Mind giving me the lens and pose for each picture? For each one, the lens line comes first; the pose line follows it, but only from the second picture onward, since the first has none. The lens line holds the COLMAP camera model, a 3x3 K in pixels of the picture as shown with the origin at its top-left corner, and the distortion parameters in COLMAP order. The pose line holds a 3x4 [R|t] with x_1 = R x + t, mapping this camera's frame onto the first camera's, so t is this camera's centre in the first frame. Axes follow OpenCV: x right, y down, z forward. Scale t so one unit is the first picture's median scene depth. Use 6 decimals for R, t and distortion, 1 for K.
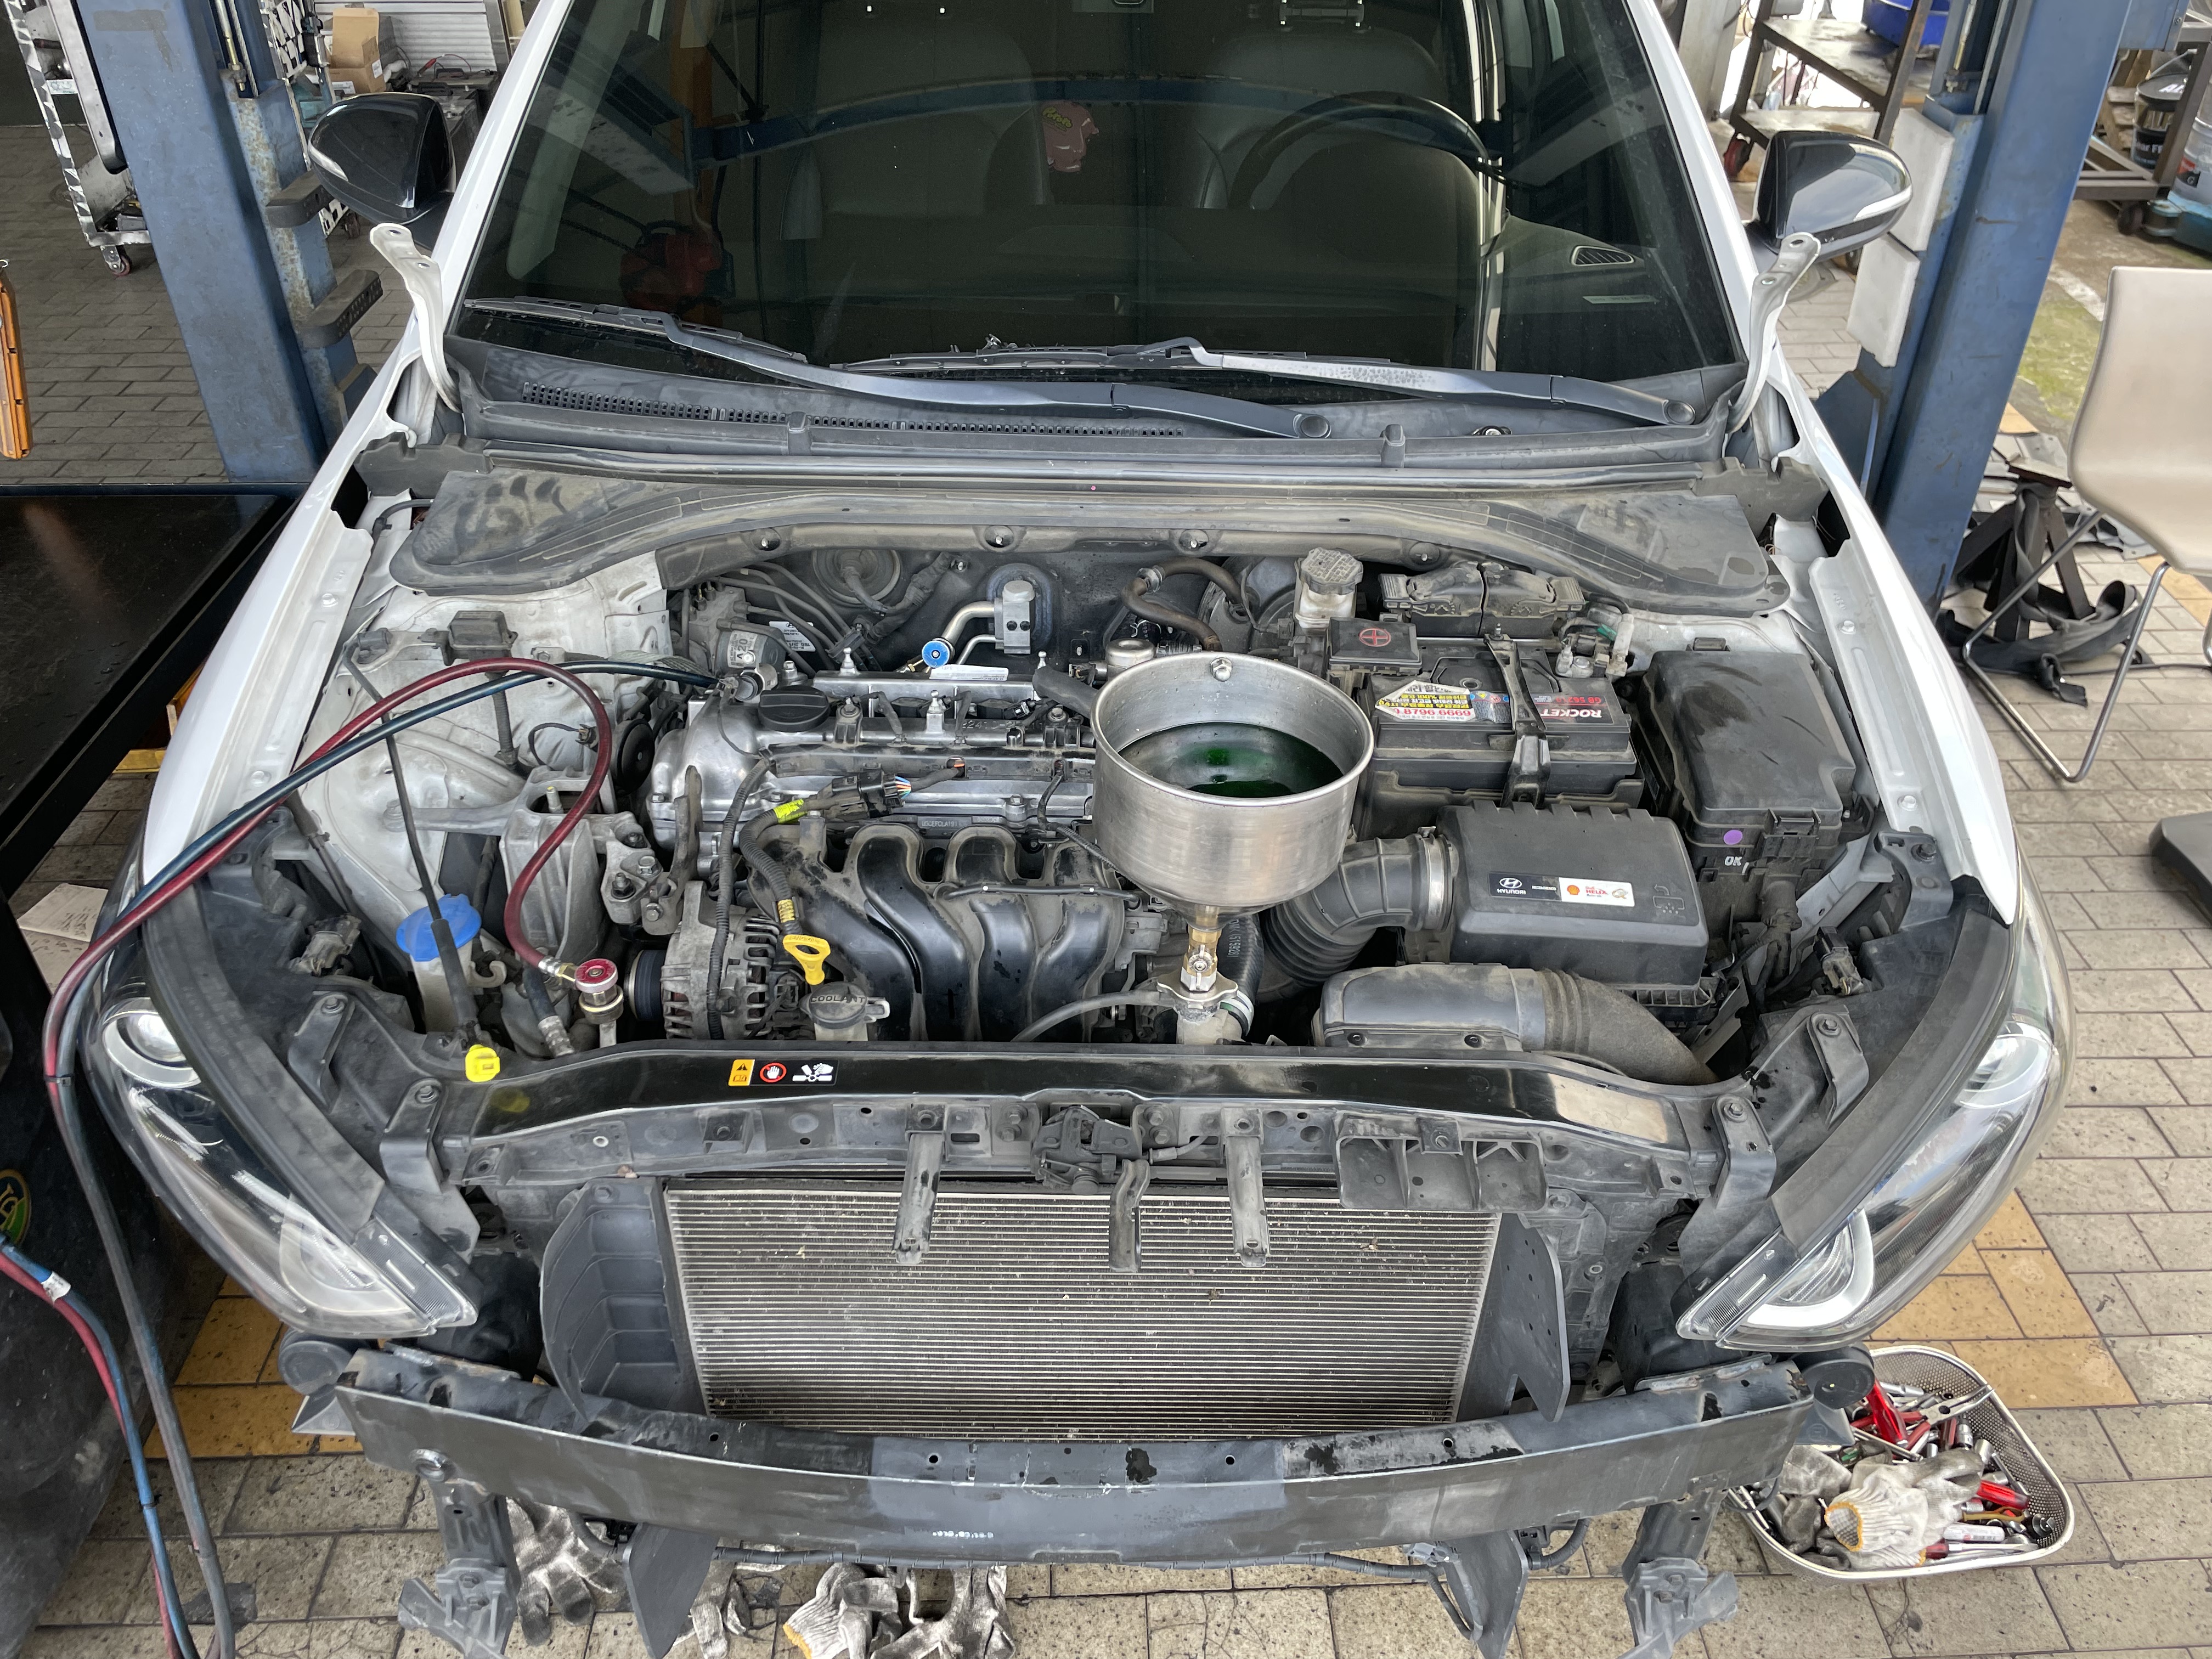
lens RADIAL K [[1690.6, 0, 1122.7], [0, 1690.6, 814.2], [0, 0, 1]] dist [0.074007, -0.105168]
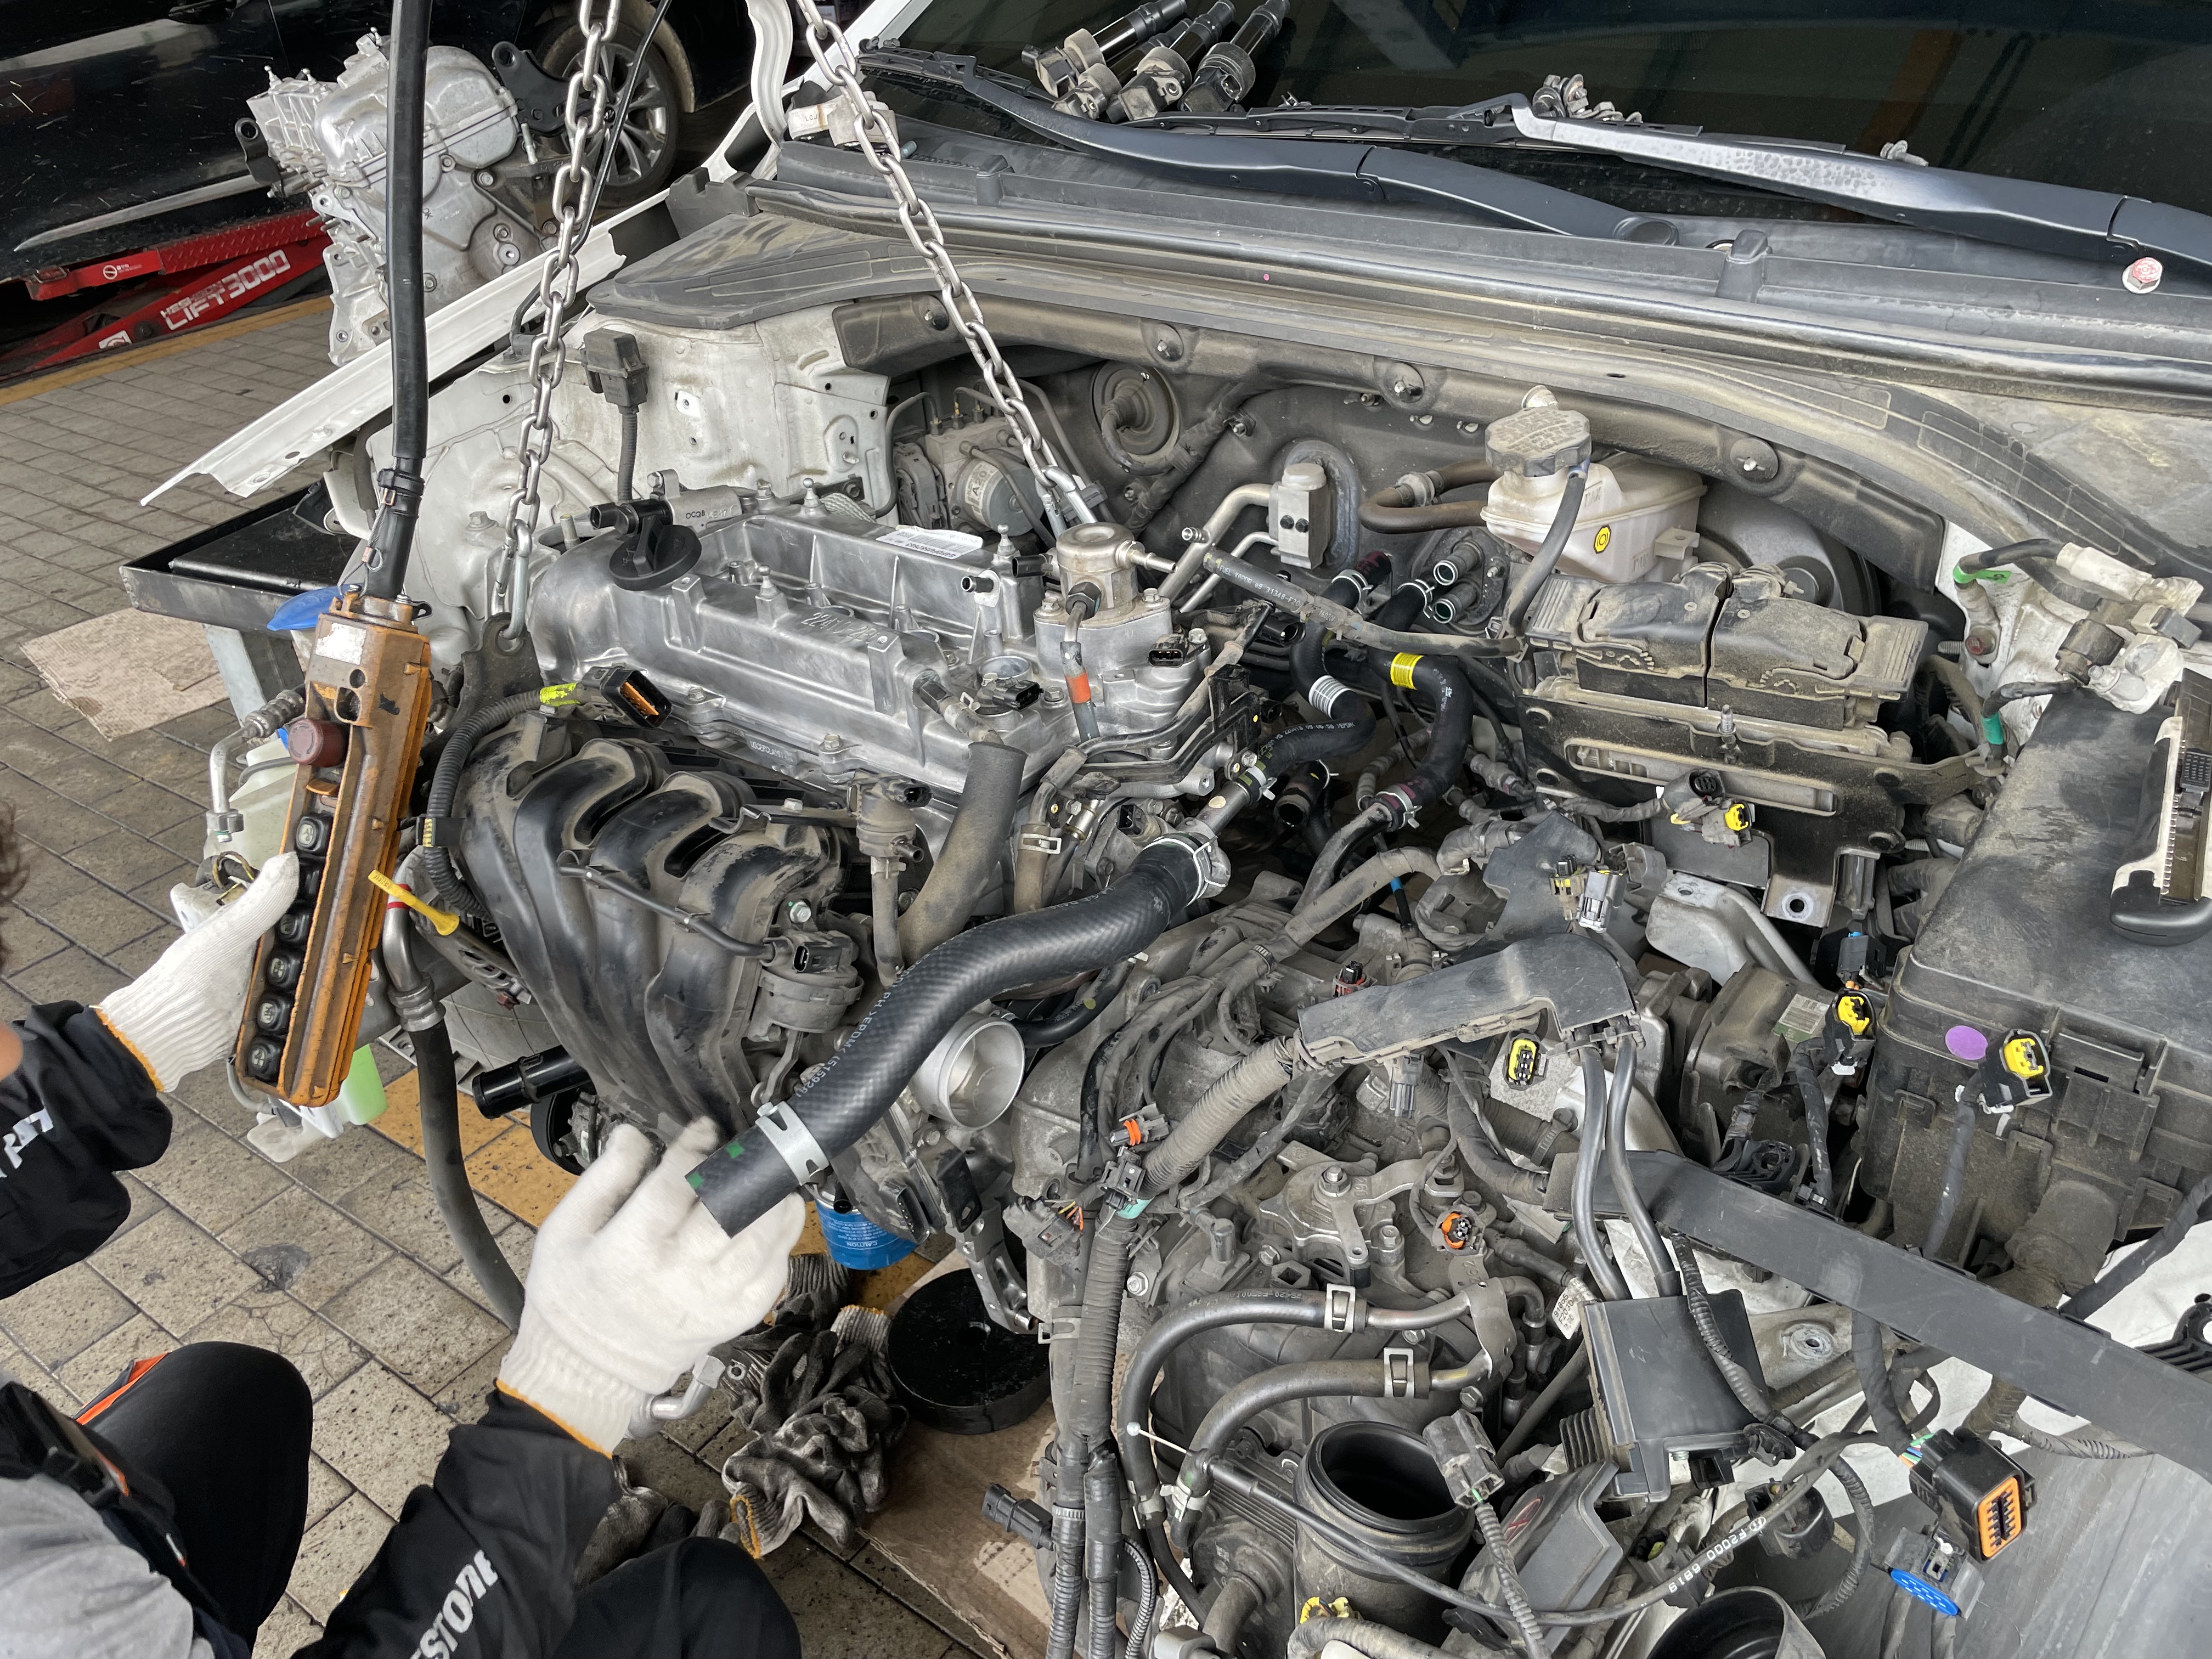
lens RADIAL K [[1690.6, 0, 1090.2], [0, 1690.6, 823.9], [0, 0, 1]] dist [0.074007, -0.105168]
pose [[0.773760, 0.278342, -0.569053, 0.370588], [-0.312048, 0.949224, 0.039994, 0.011841], [0.551291, 0.146626, 0.821328, 0.415266]]
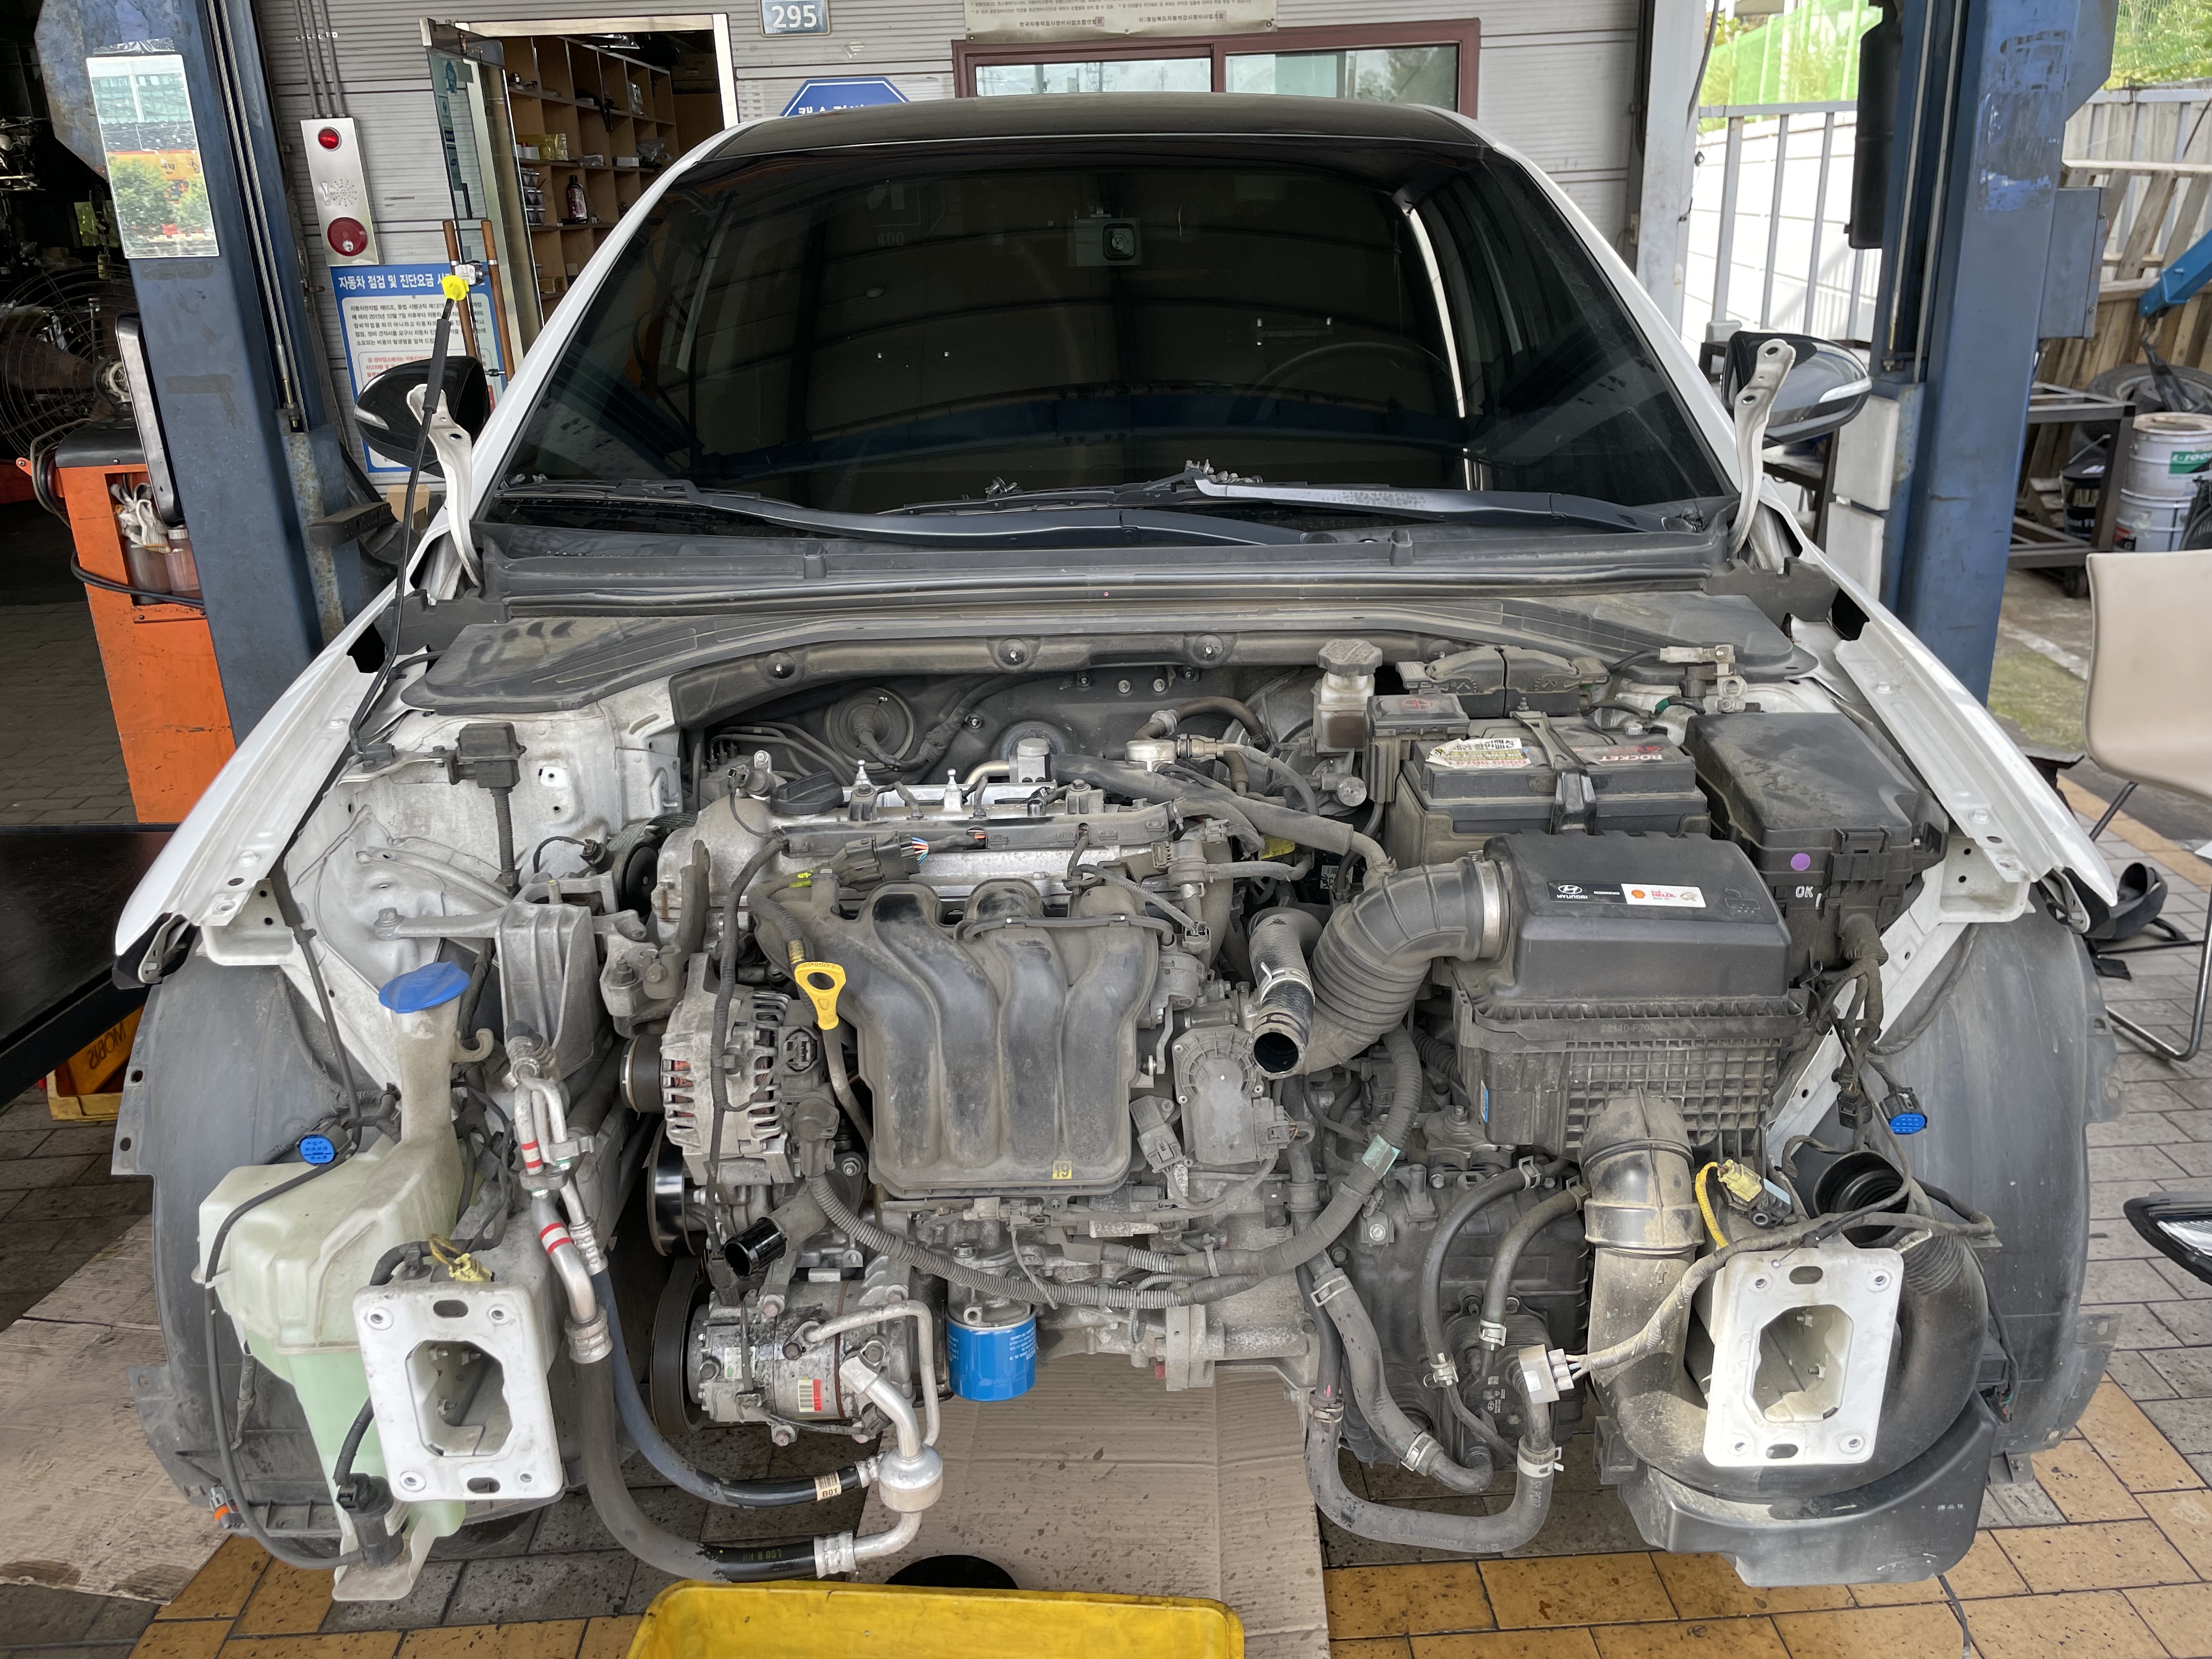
lens RADIAL K [[1690.6, 0, 1109.5], [0, 1690.6, 816.3], [0, 0, 1]] dist [0.074007, -0.105168]
pose [[0.999120, -0.041673, -0.004765, -0.015516], [0.038744, 0.960422, -0.275840, 0.205057], [0.016071, 0.275413, 0.961192, 0.069964]]
